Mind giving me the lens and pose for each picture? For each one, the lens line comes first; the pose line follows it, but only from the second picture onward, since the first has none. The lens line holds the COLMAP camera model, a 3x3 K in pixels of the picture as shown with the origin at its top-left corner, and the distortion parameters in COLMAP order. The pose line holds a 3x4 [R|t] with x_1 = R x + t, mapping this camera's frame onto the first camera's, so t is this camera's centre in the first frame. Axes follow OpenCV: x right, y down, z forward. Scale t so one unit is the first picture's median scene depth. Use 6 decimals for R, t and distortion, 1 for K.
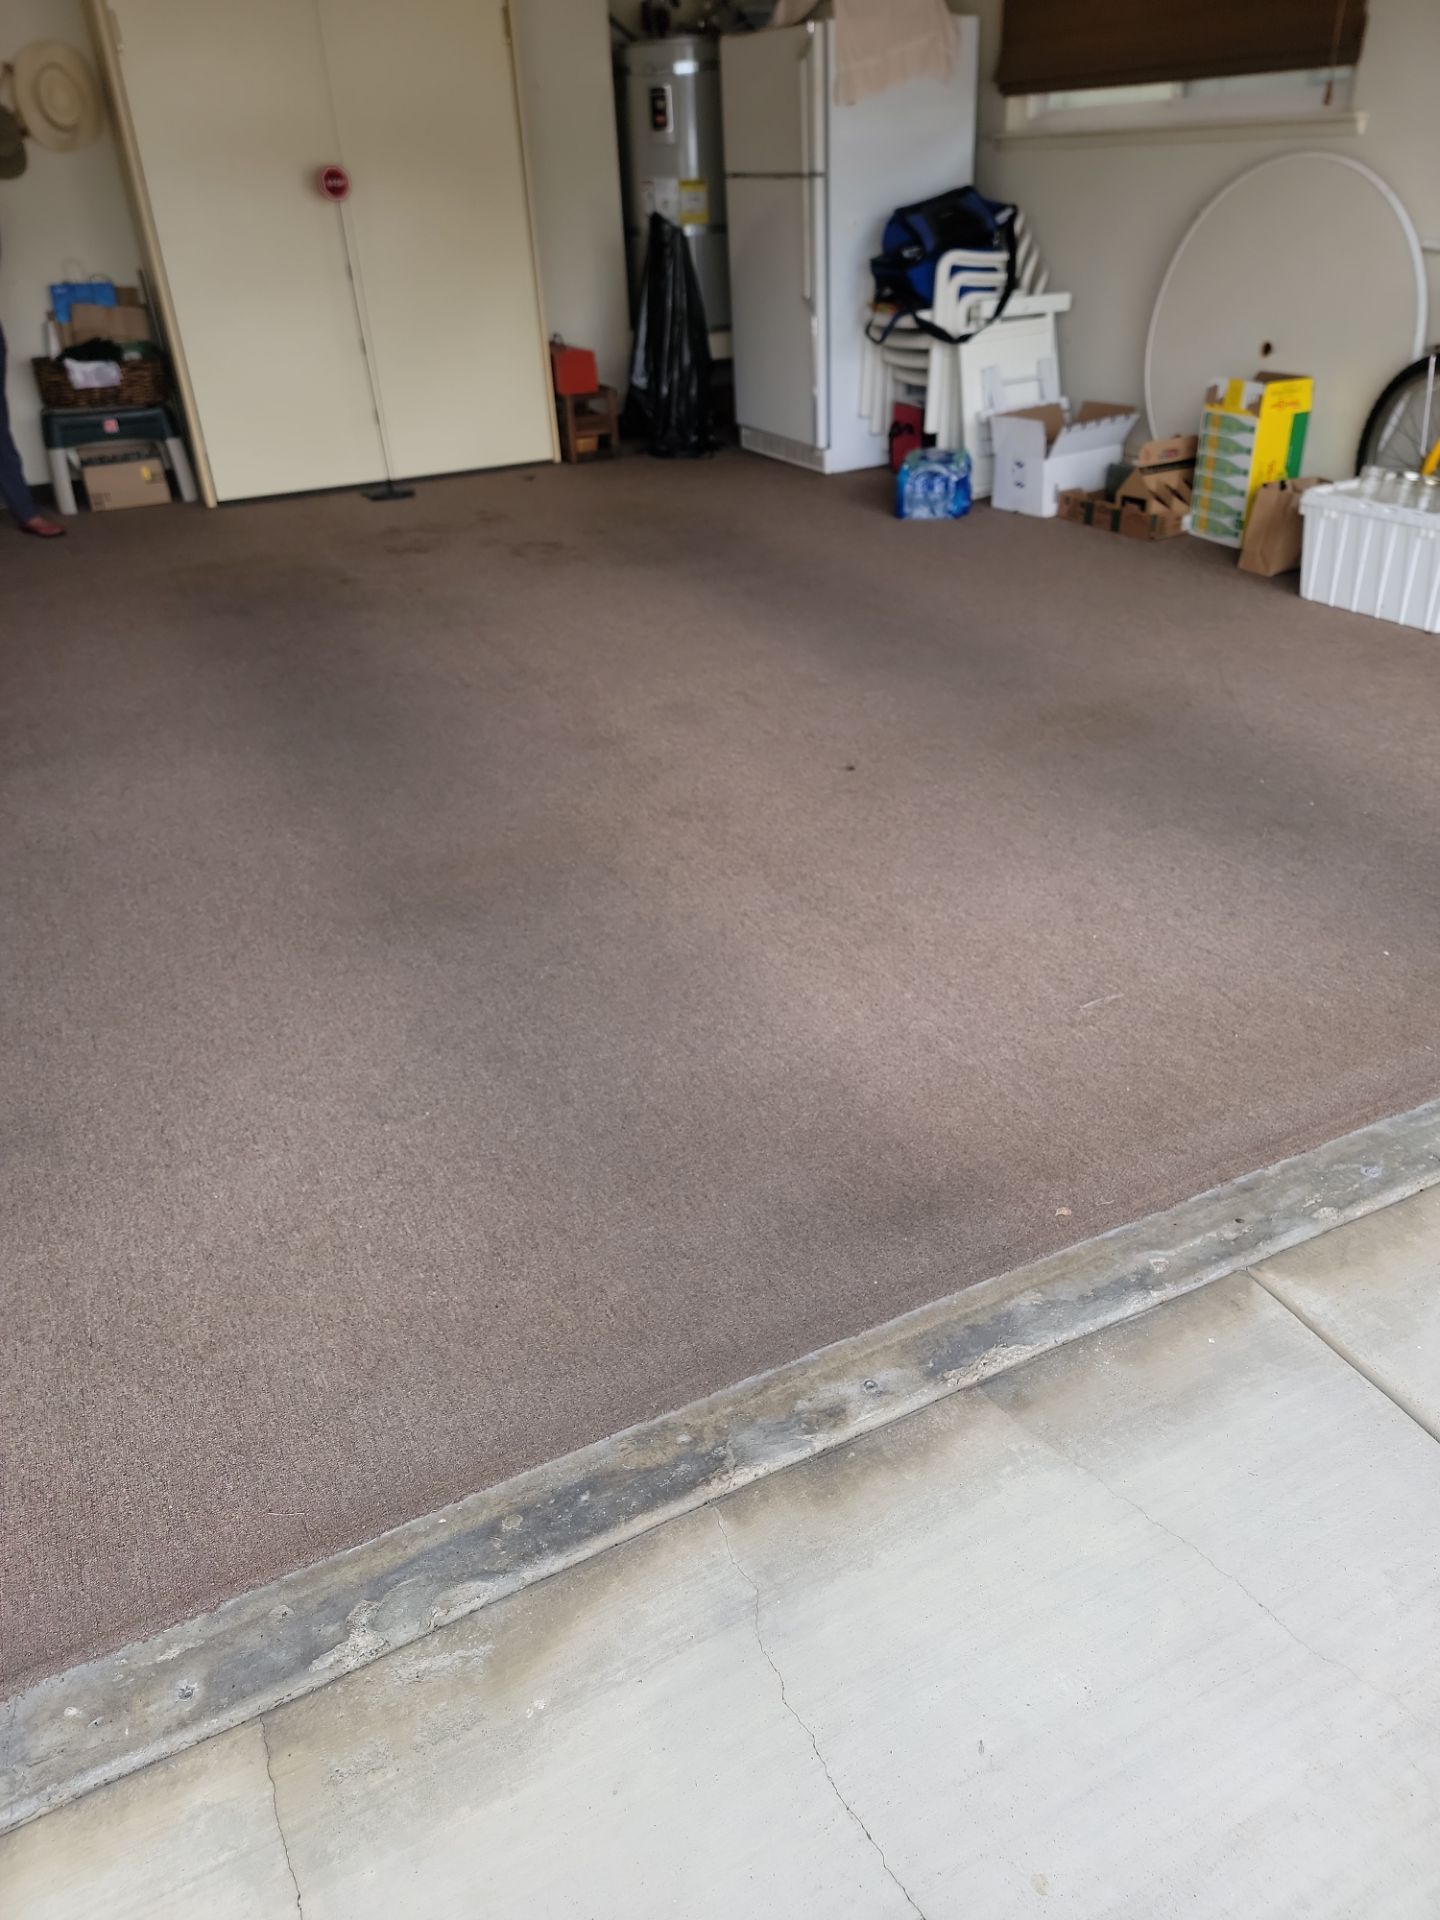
lens RADIAL K [[1342.4, 0, 719.0], [0, 1342.4, 950.6], [0, 0, 1]] dist [0.084878, -0.073703]
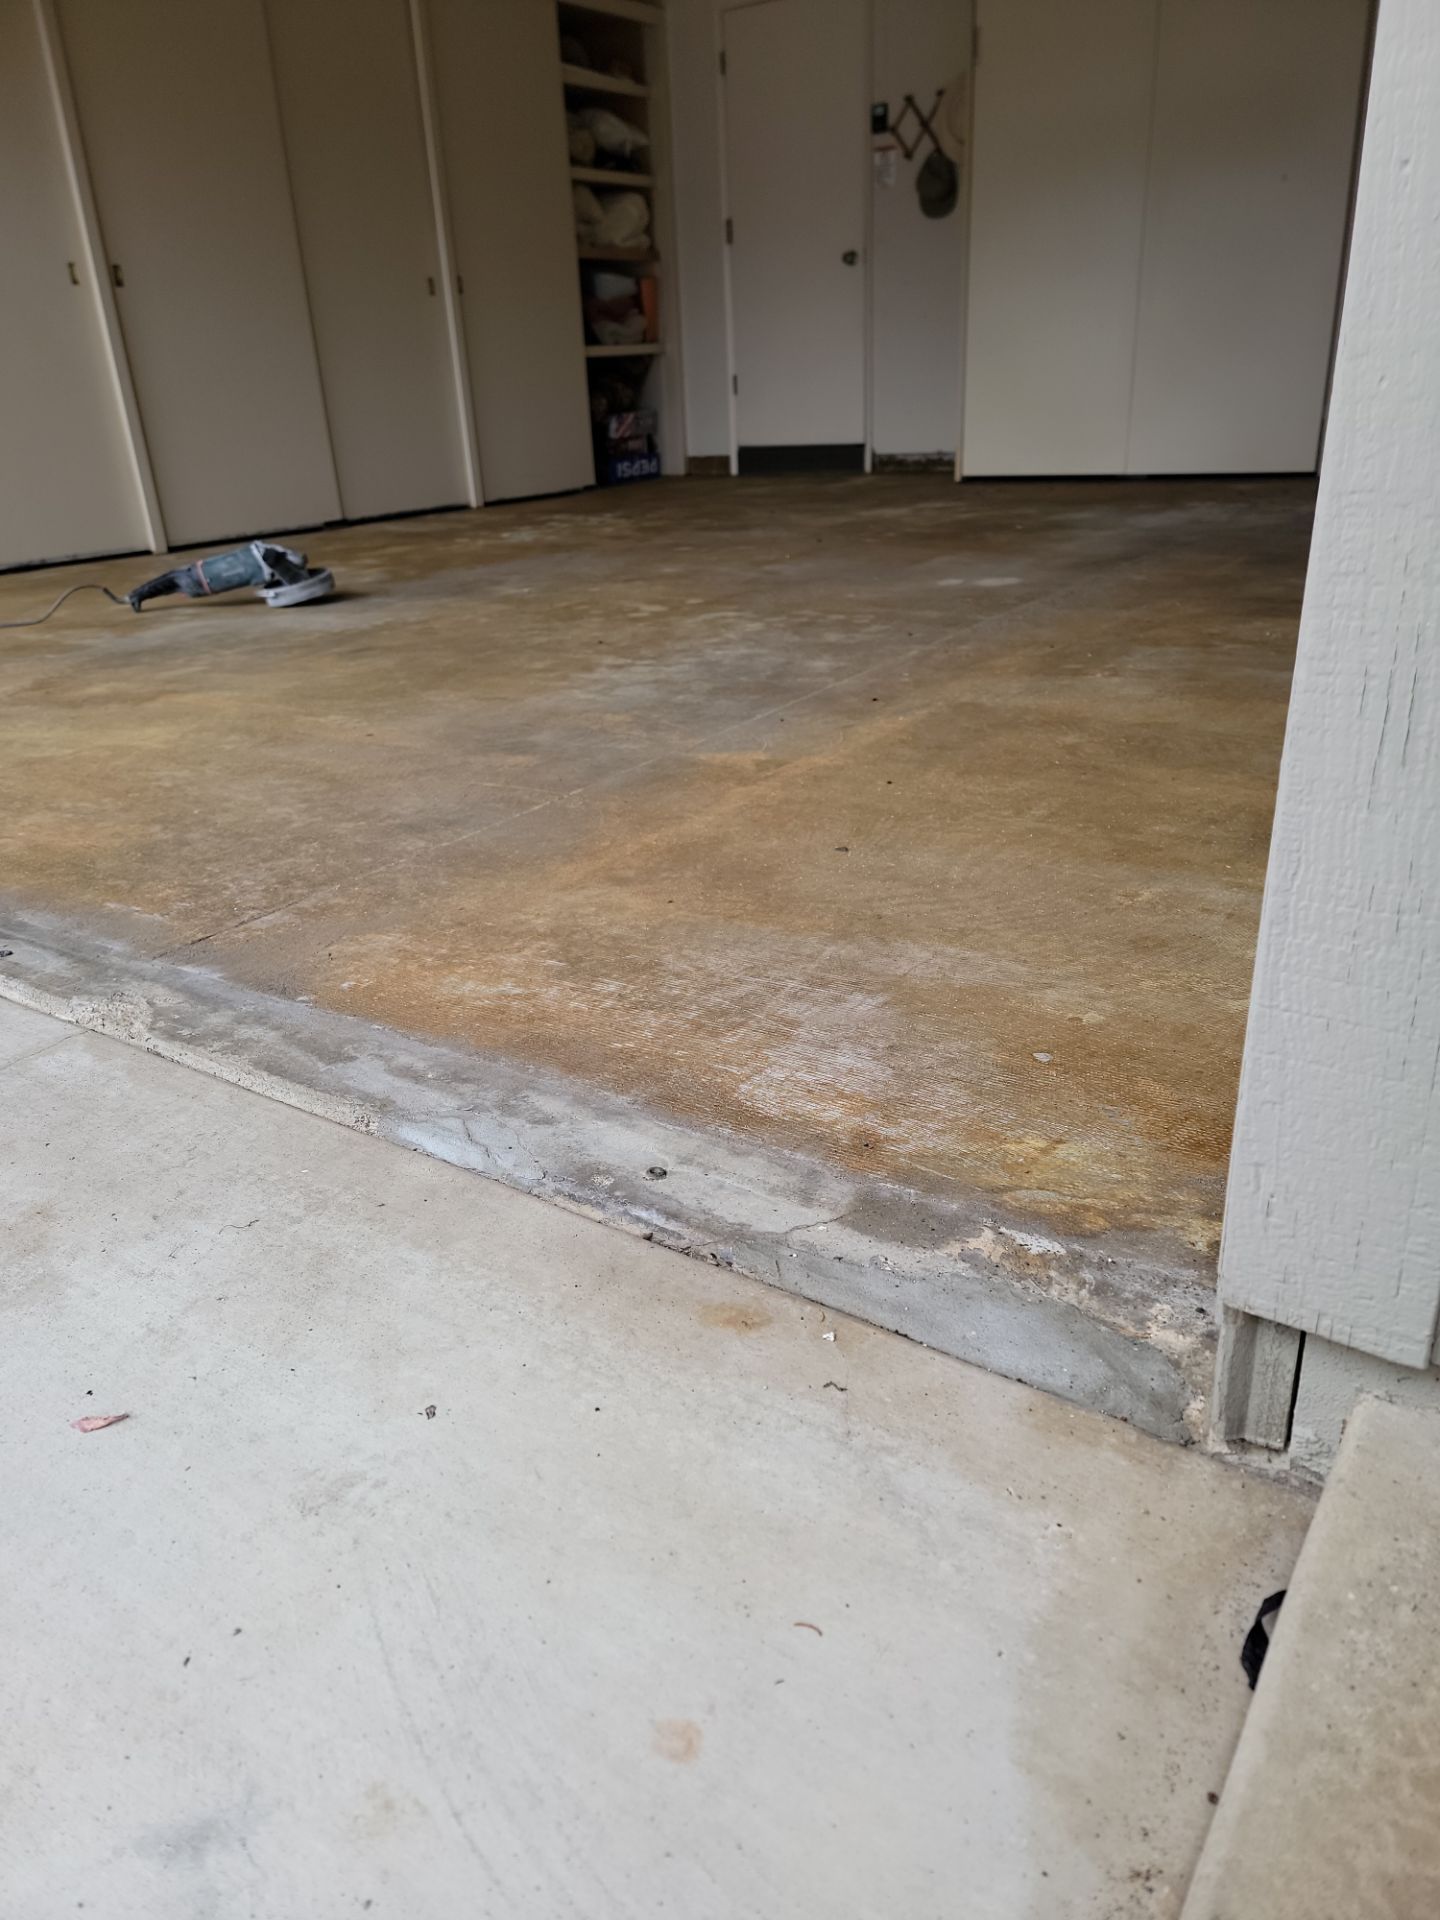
lens RADIAL K [[1342.4, 0, 714.2], [0, 1342.4, 946.9], [0, 0, 1]] dist [0.084878, -0.073703]
pose [[0.492601, 0.356620, -0.793830, 1.516167], [-0.411790, 0.899116, 0.148388, -0.214517], [0.766664, 0.253795, 0.589758, 0.900236]]
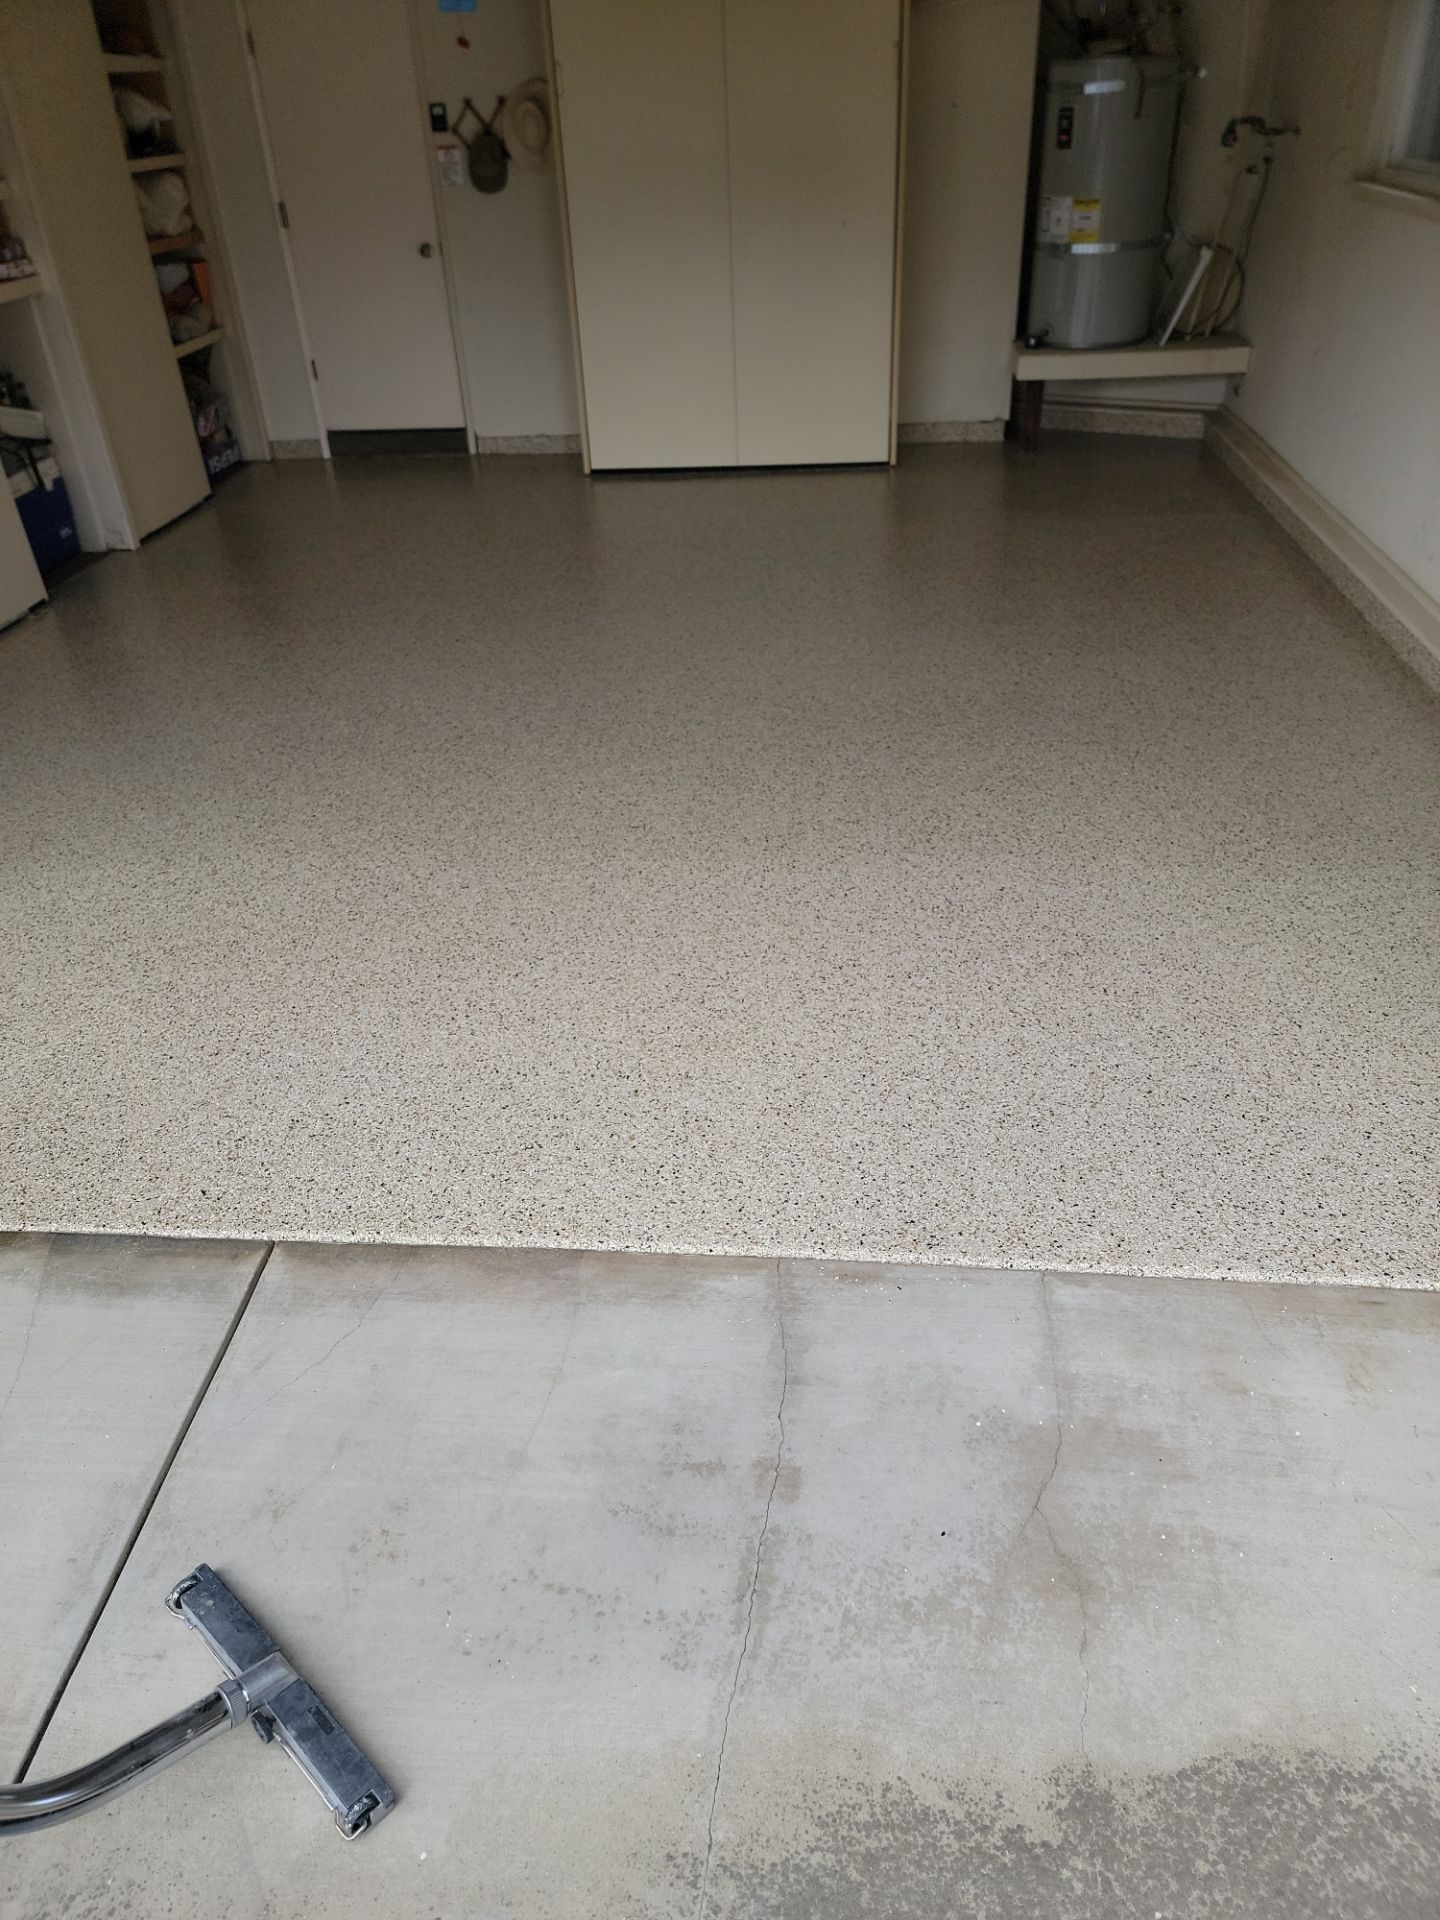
lens RADIAL K [[1342.4, 0, 708.9], [0, 1342.4, 959.2], [0, 0, 1]] dist [0.084878, -0.073703]
pose [[0.850297, 0.288357, -0.440279, 1.086955], [-0.255325, 0.957522, 0.134021, -0.297664], [0.460222, -0.001543, 0.887802, -0.053258]]
